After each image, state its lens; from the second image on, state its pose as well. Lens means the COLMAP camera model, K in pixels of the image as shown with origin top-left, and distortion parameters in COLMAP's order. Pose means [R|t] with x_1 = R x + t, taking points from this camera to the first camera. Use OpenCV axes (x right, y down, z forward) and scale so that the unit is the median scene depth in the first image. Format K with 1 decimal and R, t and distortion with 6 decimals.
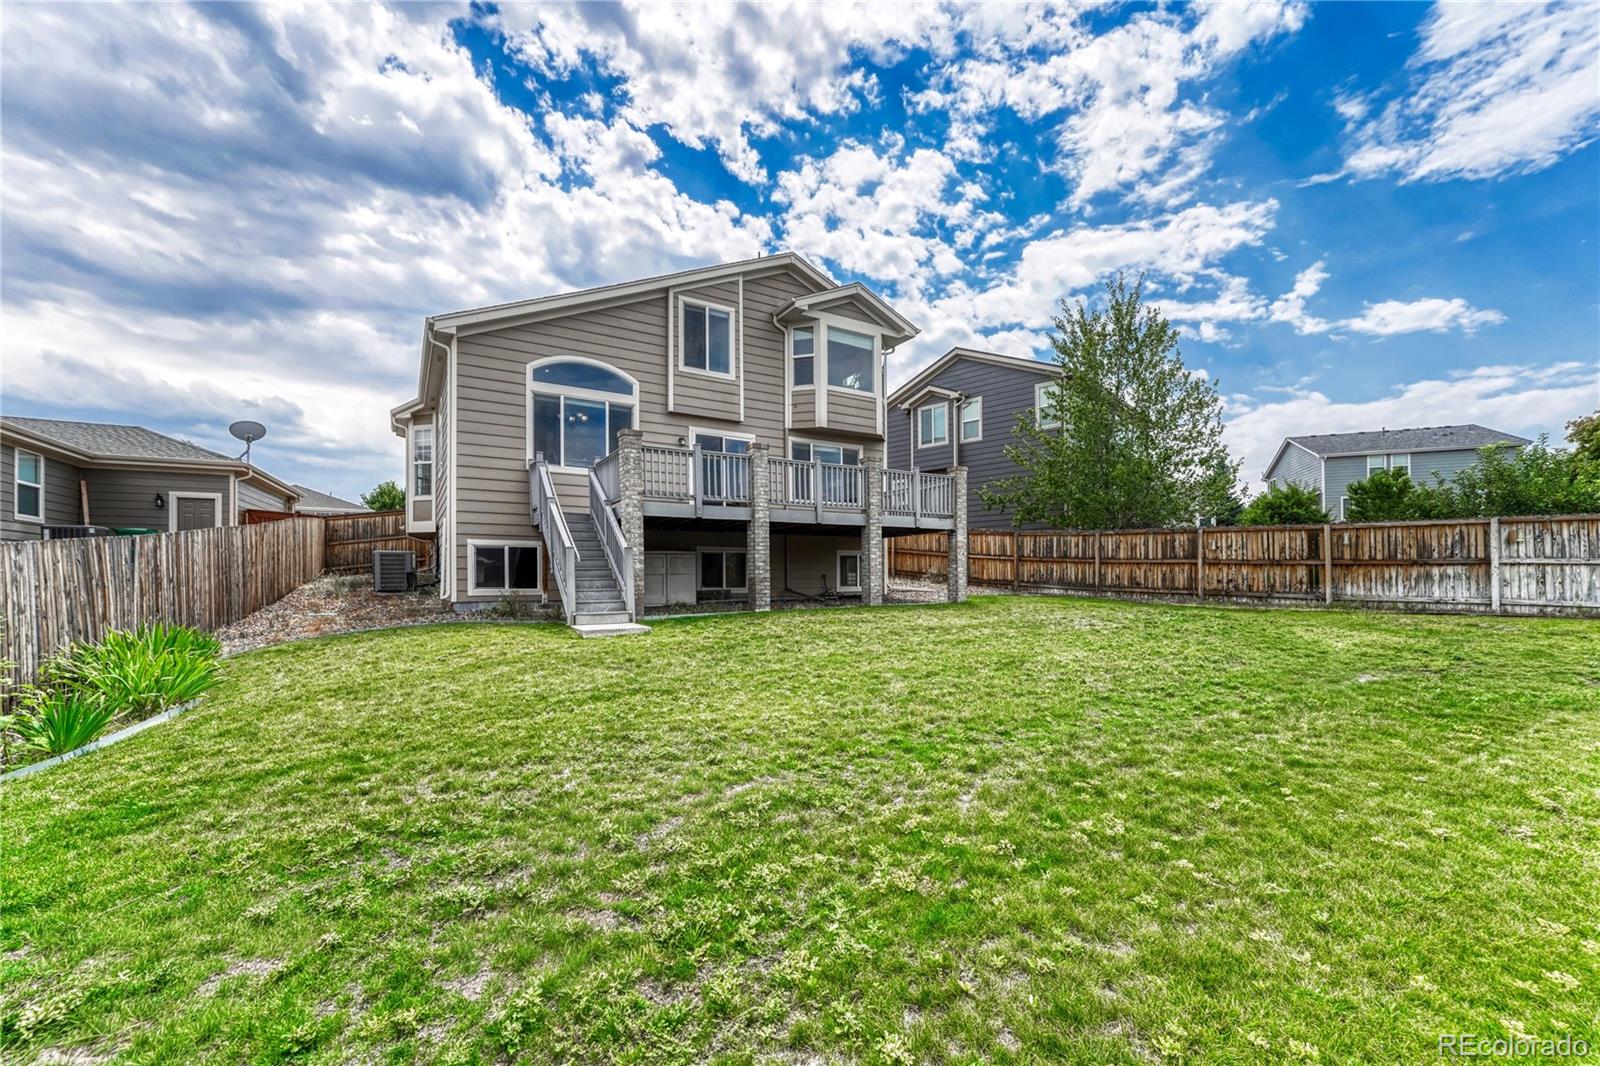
lens RADIAL K [[640.1, 0, 801.3], [0, 640.1, 577.3], [0, 0, 1]] dist [0.001116, 0.000159]
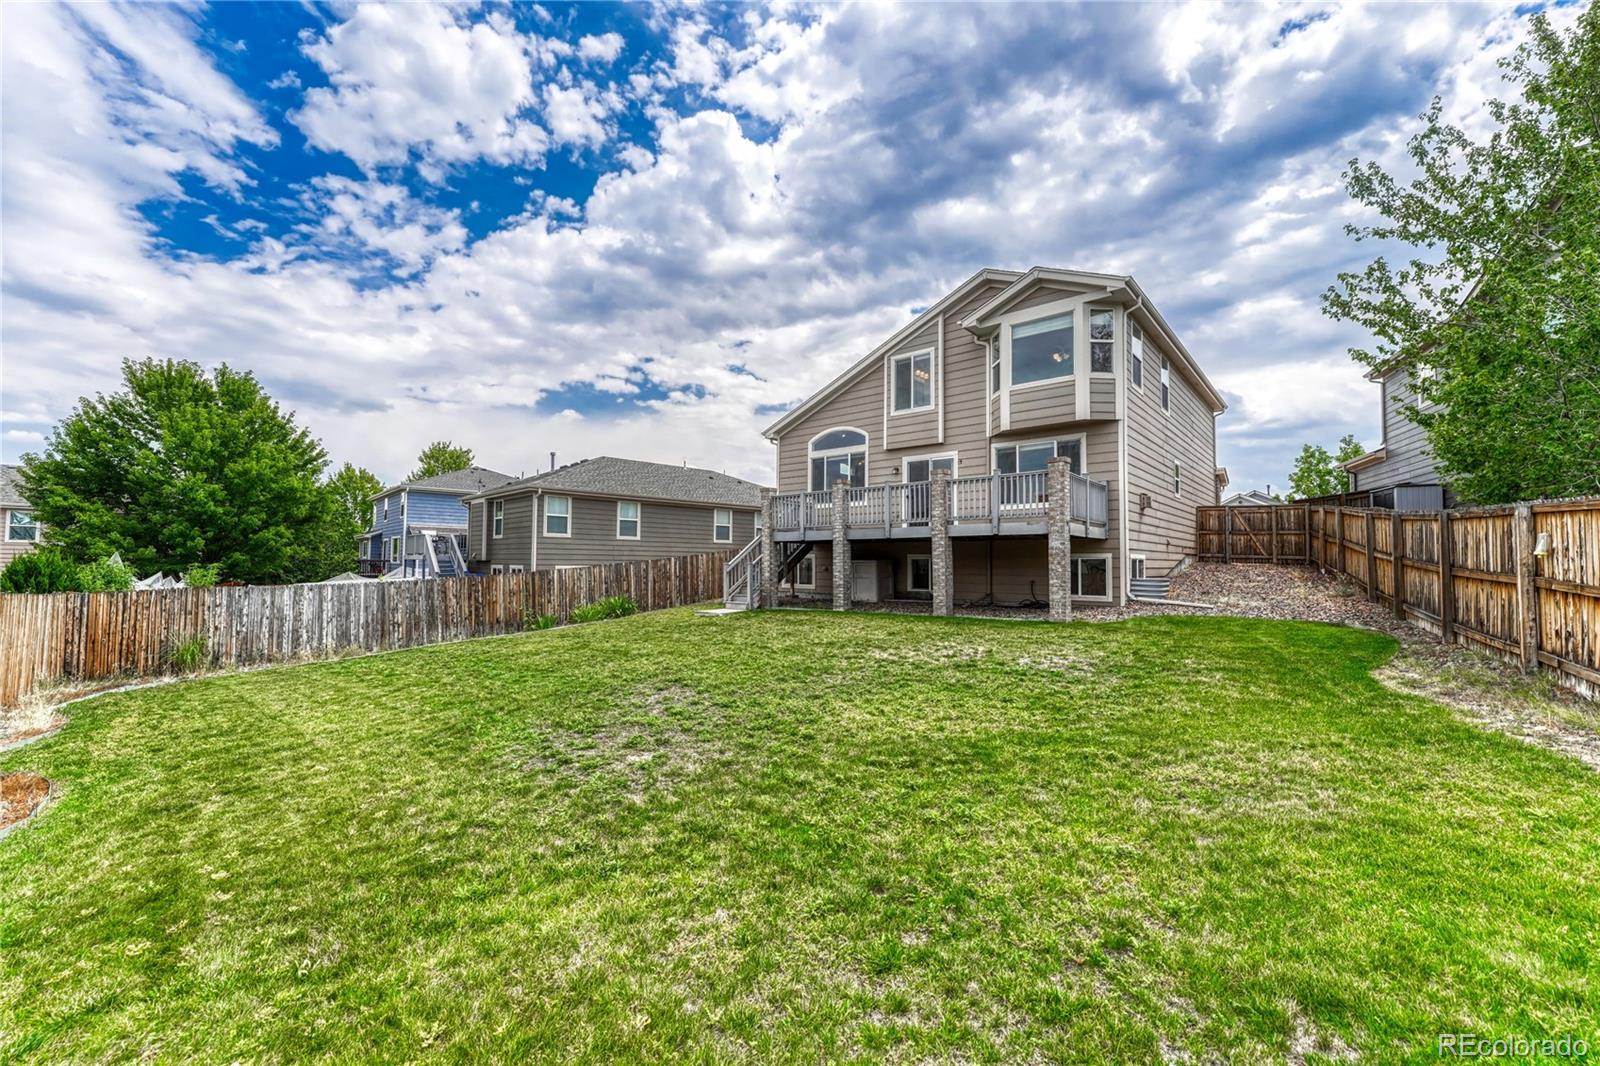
lens RADIAL K [[629.6, 0, 800.0], [0, 629.6, 533.0], [0, 0, 1]] dist [0.000362, 0.000129]
pose [[0.309799, -0.031102, -0.950293, 0.986463], [-0.004665, 0.999403, -0.034231, -0.050309], [0.950791, 0.015038, 0.309469, 0.471079]]
